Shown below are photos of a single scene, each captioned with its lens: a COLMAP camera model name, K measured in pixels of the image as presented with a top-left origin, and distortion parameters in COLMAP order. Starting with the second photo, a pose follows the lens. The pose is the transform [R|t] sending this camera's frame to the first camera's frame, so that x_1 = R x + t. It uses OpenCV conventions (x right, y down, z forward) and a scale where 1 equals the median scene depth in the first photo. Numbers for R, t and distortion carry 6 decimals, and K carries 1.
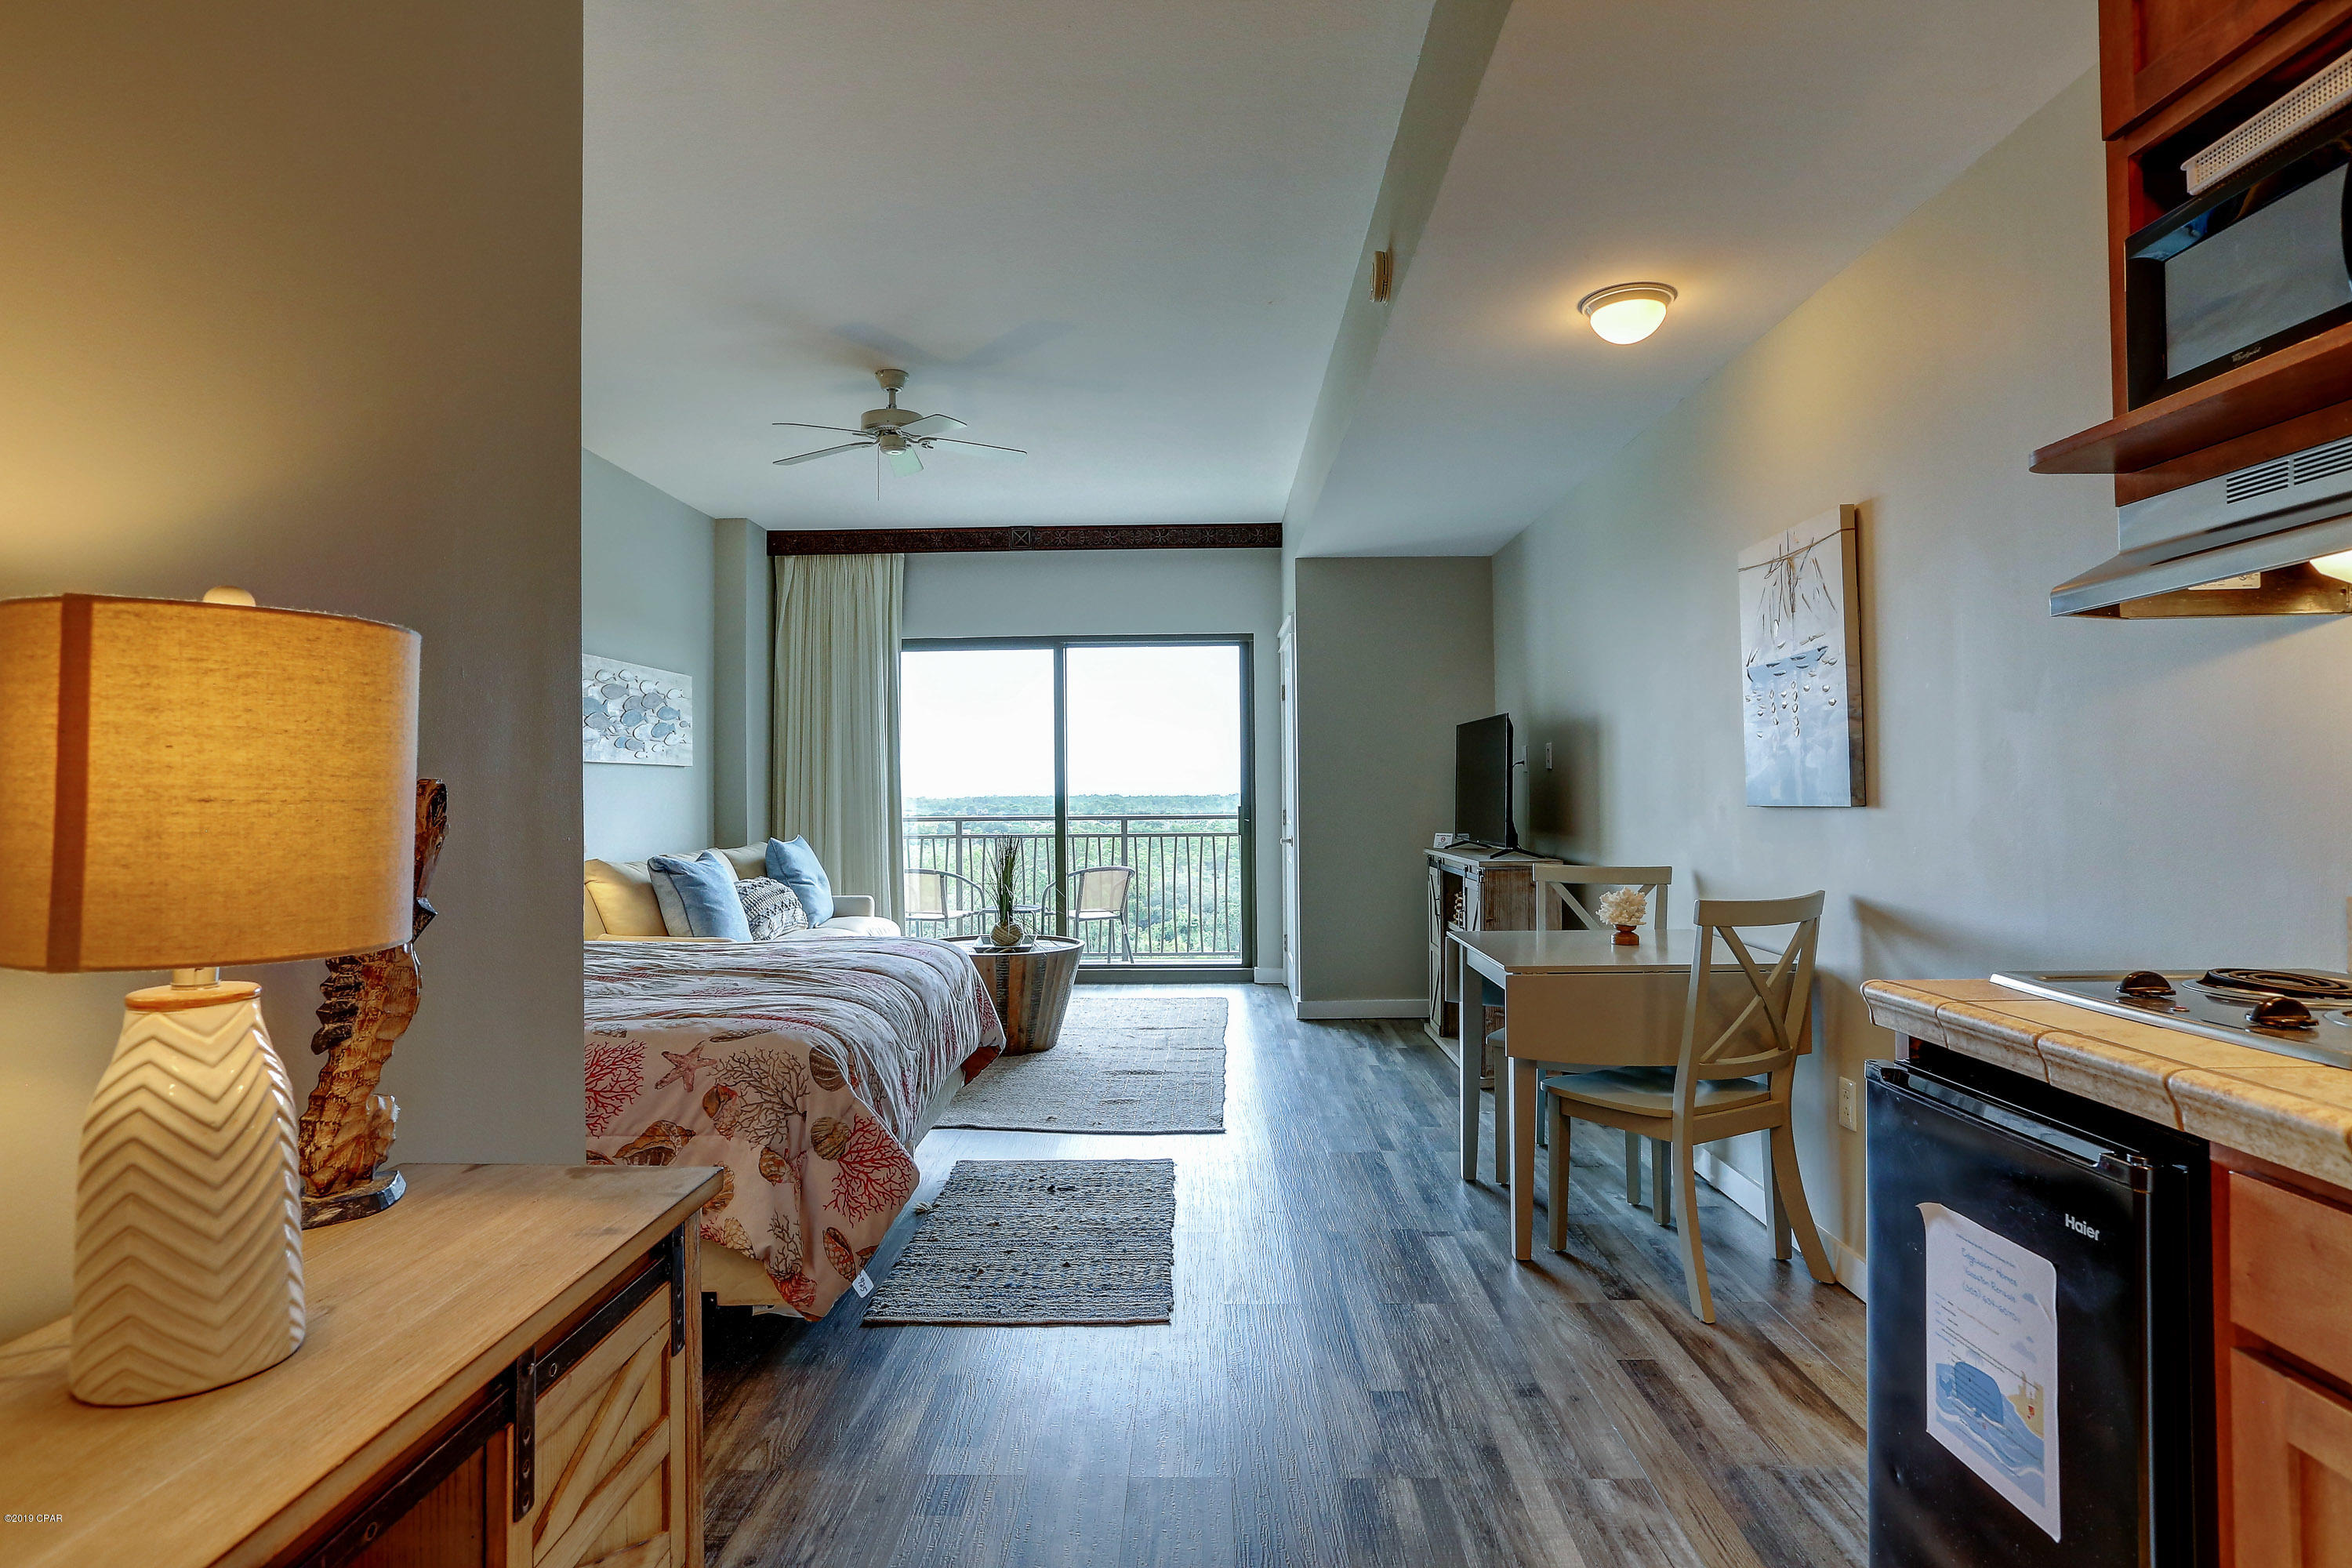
lens RADIAL K [[1266.8, 0, 1176.3], [0, 1266.8, 769.1], [0, 0, 1]] dist [-0.030213, -0.000463]
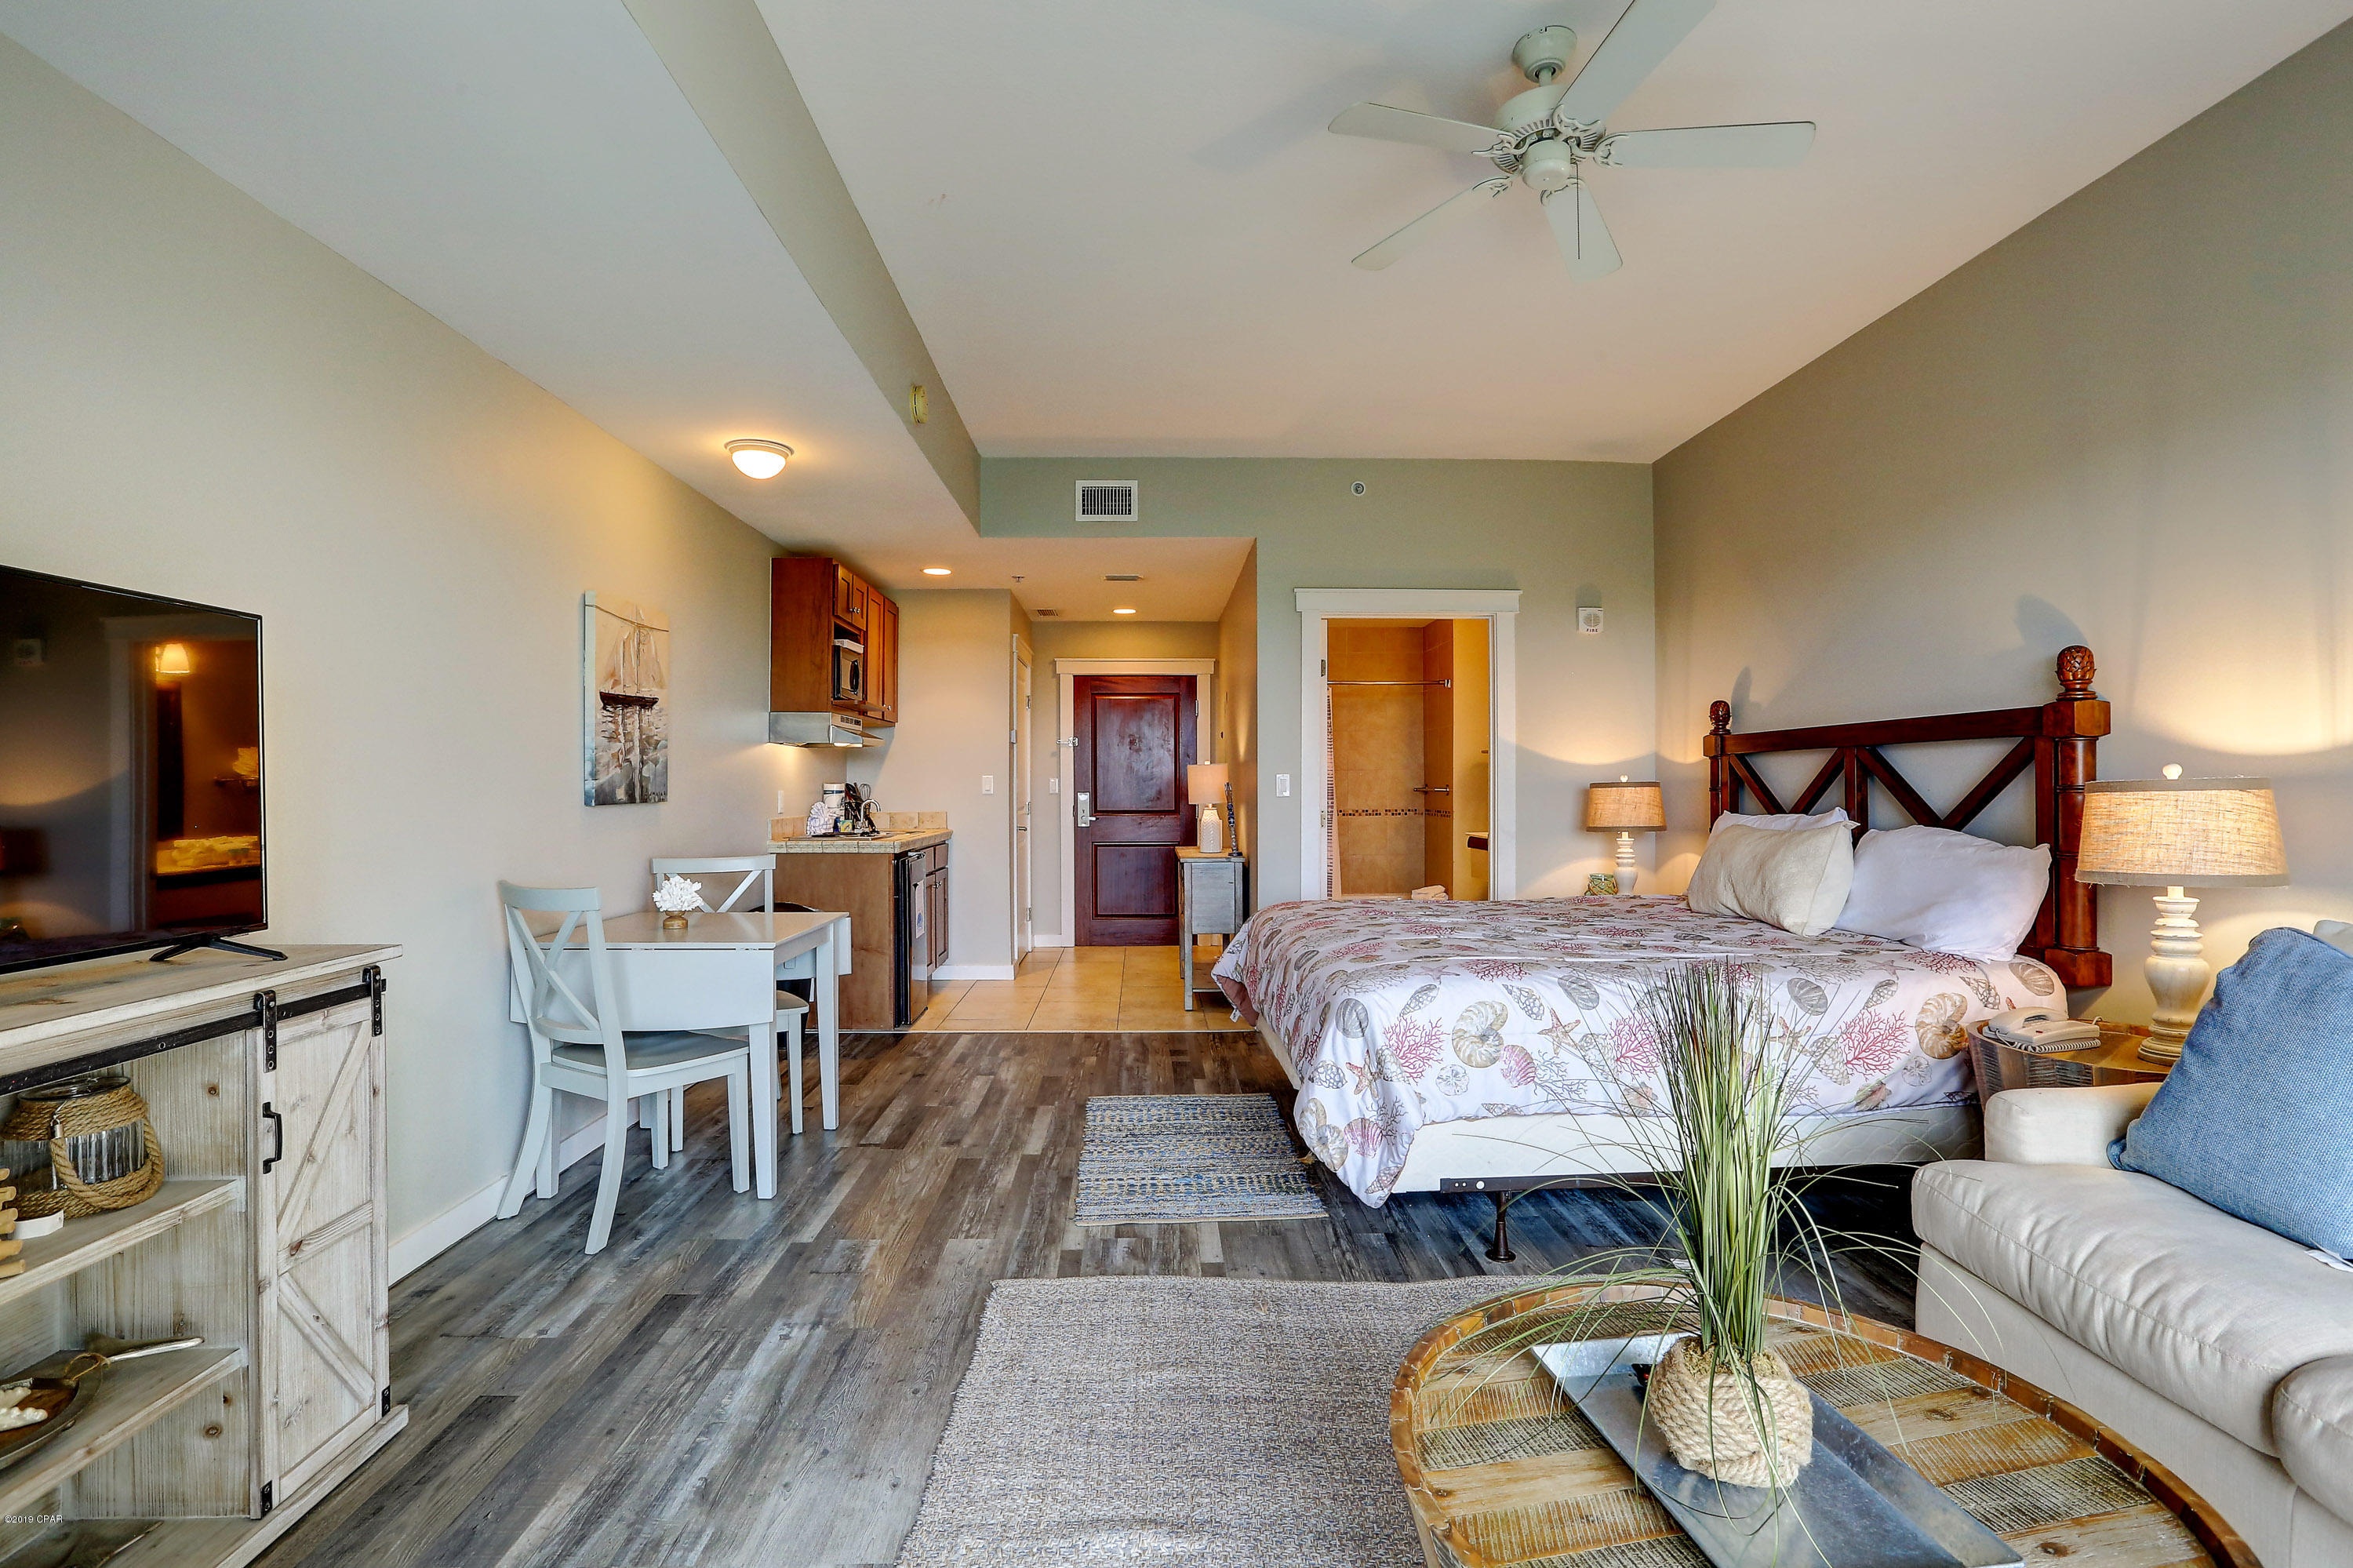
lens RADIAL K [[1084.3, 0, 1160.4], [0, 1084.3, 780.8], [0, 0, 1]] dist [-0.051471, 0.018269]
pose [[-0.999062, 0.013527, -0.041135, -0.020953], [0.014350, 0.999702, -0.019770, 0.018486], [0.040856, -0.020342, -0.998958, 1.106960]]
